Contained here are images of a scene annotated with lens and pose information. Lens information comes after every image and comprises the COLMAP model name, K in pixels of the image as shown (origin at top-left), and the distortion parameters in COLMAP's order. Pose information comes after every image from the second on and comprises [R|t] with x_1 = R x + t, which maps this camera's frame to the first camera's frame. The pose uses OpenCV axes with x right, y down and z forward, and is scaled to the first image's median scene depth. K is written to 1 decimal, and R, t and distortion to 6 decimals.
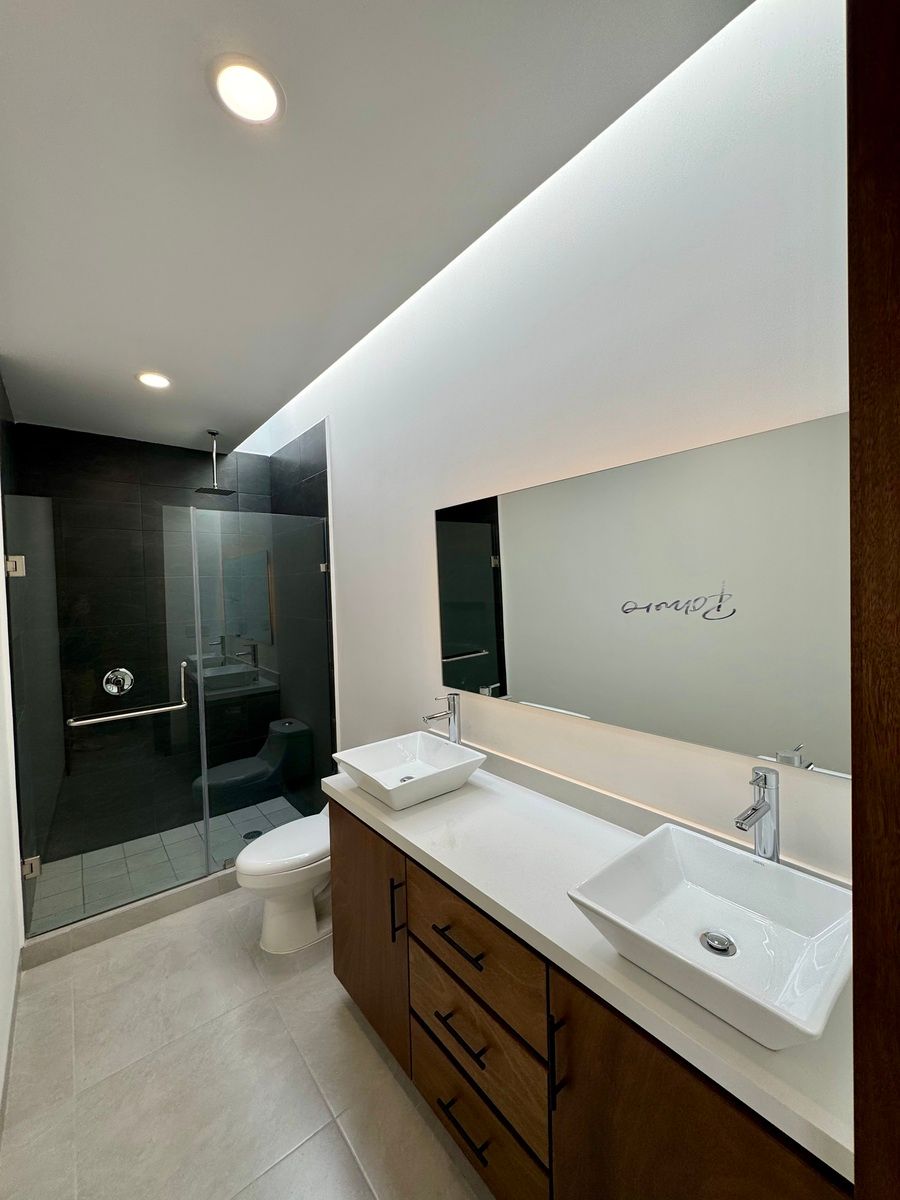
lens RADIAL K [[479.5, 0, 448.4], [0, 479.5, 592.8], [0, 0, 1]] dist [-0.003364, 0.000585]
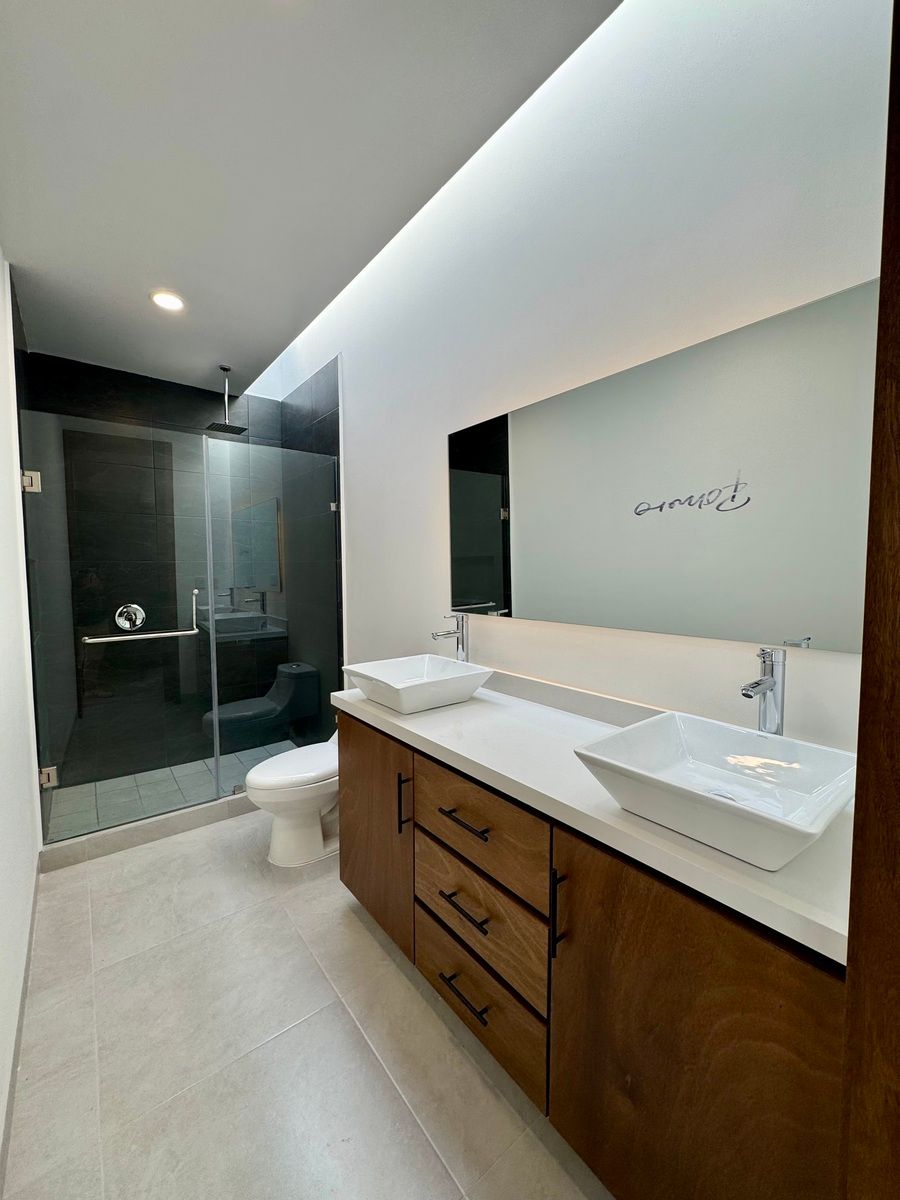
lens RADIAL K [[479.5, 0, 448.2], [0, 479.5, 596.5], [0, 0, 1]] dist [-0.003364, 0.000585]
pose [[0.999651, 0.024000, -0.011043, -0.008172], [-0.023584, 0.999060, 0.036379, 0.128582], [0.011906, -0.036106, 0.999277, -0.007740]]
